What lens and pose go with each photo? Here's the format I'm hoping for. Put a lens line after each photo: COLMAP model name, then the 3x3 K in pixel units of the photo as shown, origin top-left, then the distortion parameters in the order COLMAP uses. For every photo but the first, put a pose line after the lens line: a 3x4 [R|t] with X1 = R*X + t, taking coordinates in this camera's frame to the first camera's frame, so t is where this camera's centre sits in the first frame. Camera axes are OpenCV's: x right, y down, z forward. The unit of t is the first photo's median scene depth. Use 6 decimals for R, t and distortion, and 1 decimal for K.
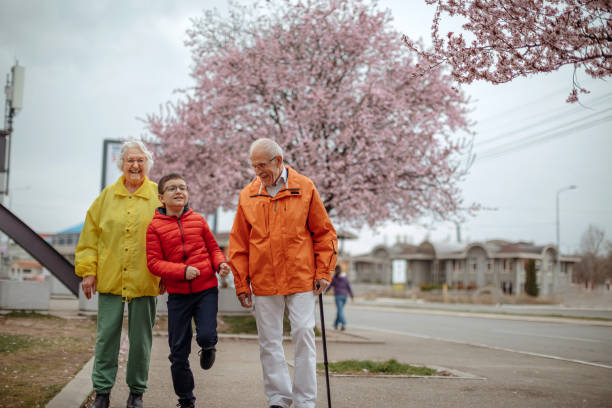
lens RADIAL K [[872.7, 0, 306.0], [0, 872.7, 204.0], [0, 0, 1]] dist [-0.041982, -0.114658]
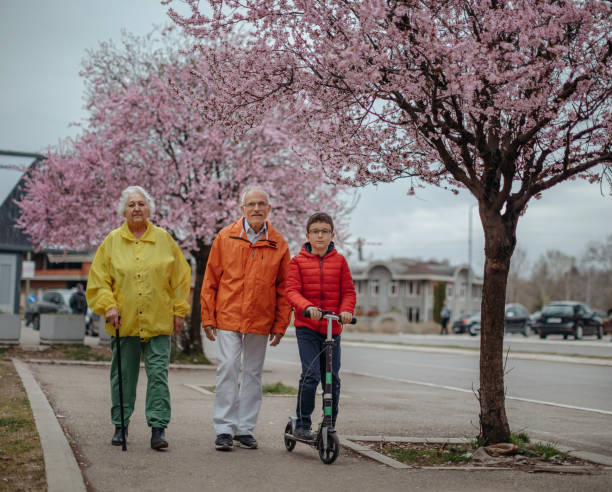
lens RADIAL K [[1157.6, 0, 304.7], [0, 1157.6, 234.9], [0, 0, 1]] dist [-0.056931, 0.099766]
pose [[0.992984, 0.015331, 0.117250, -0.013476], [-0.019031, 0.999354, 0.030502, -0.017395], [-0.116707, -0.032519, 0.992634, -0.139800]]
